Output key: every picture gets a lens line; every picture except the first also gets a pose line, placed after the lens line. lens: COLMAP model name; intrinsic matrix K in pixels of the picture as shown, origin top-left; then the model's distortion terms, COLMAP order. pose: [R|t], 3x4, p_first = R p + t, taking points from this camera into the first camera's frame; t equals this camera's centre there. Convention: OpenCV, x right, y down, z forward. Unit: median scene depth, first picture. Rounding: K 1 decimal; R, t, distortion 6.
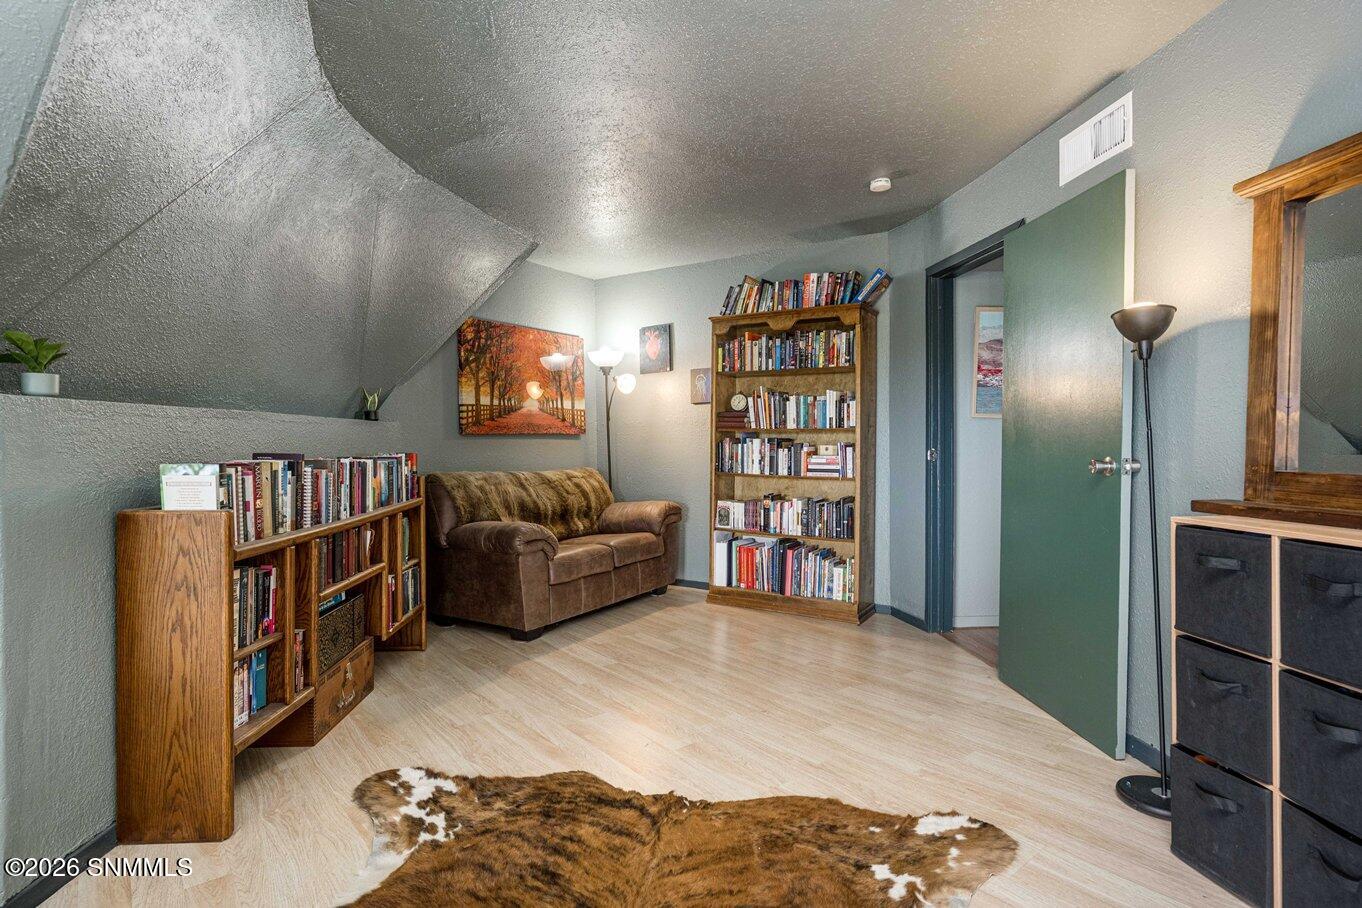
lens RADIAL K [[702.5, 0, 682.9], [0, 702.5, 450.8], [0, 0, 1]] dist [0.020703, 0.001281]
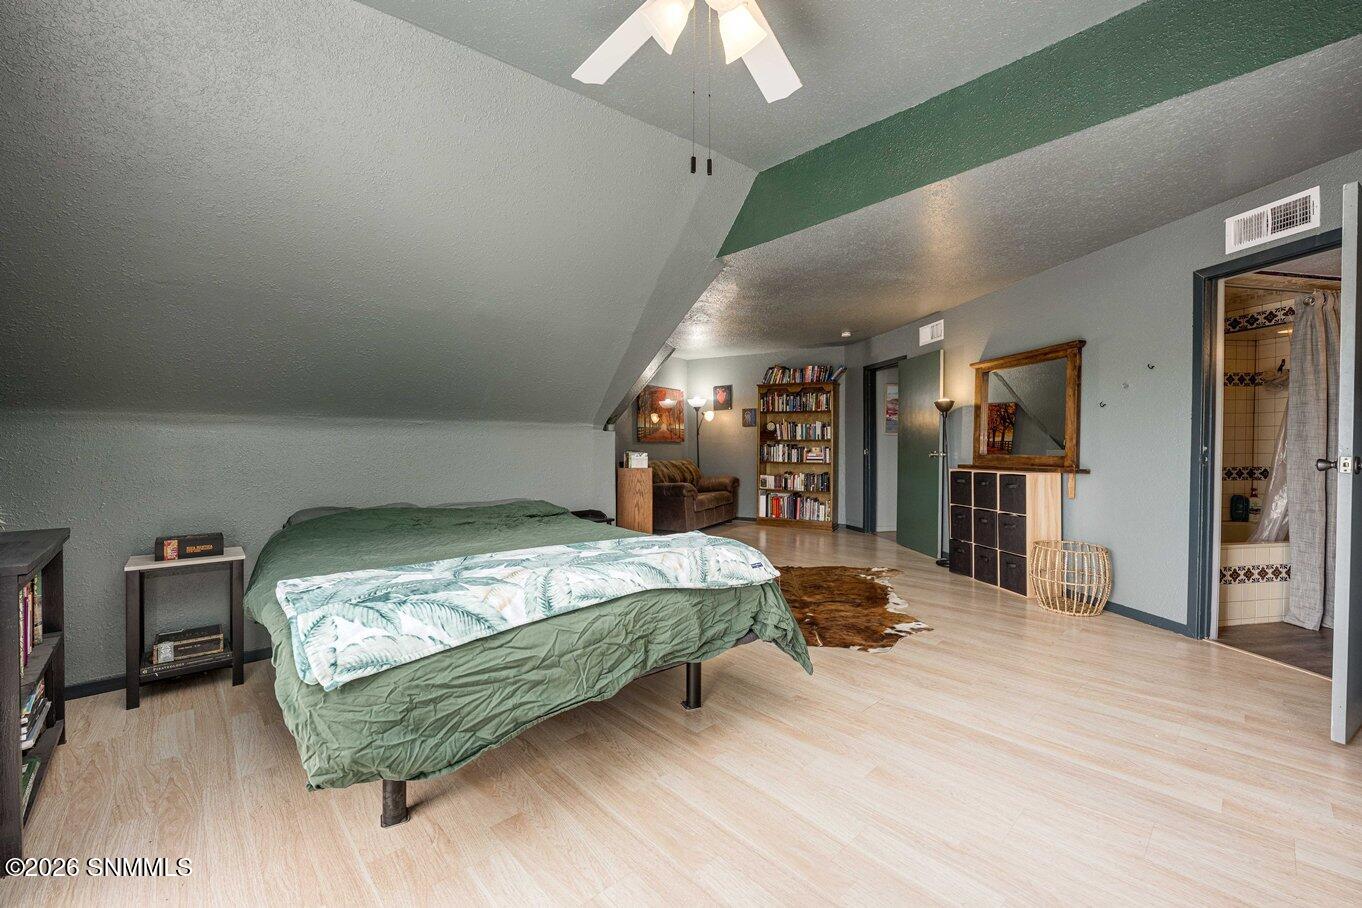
lens RADIAL K [[551.1, 0, 681.0], [0, 551.1, 452.2], [0, 0, 1]] dist [-0.000233, -0.000032]
pose [[0.998446, 0.000925, 0.055726, -0.286395], [-0.000785, 0.999996, -0.002543, 0.010208], [-0.055728, 0.002496, 0.998443, -0.610658]]
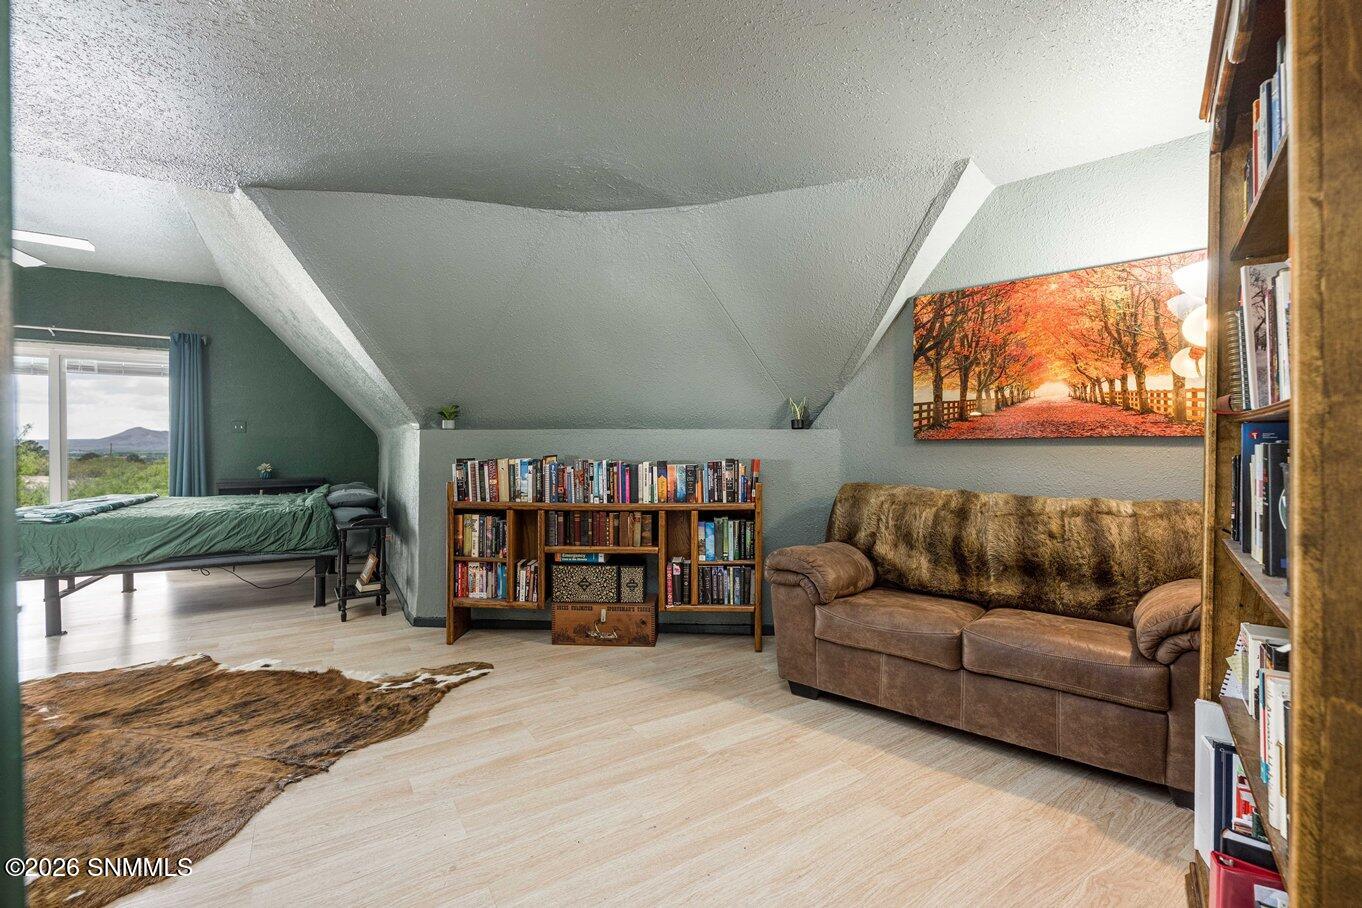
lens RADIAL K [[583.1, 0, 685.0], [0, 583.1, 442.8], [0, 0, 1]] dist [0.000339, 0.000943]
pose [[-0.133132, -0.003974, -0.991090, 0.405737], [-0.014625, 0.999891, -0.002045, -0.014917], [0.990990, 0.014222, -0.133175, 0.834907]]
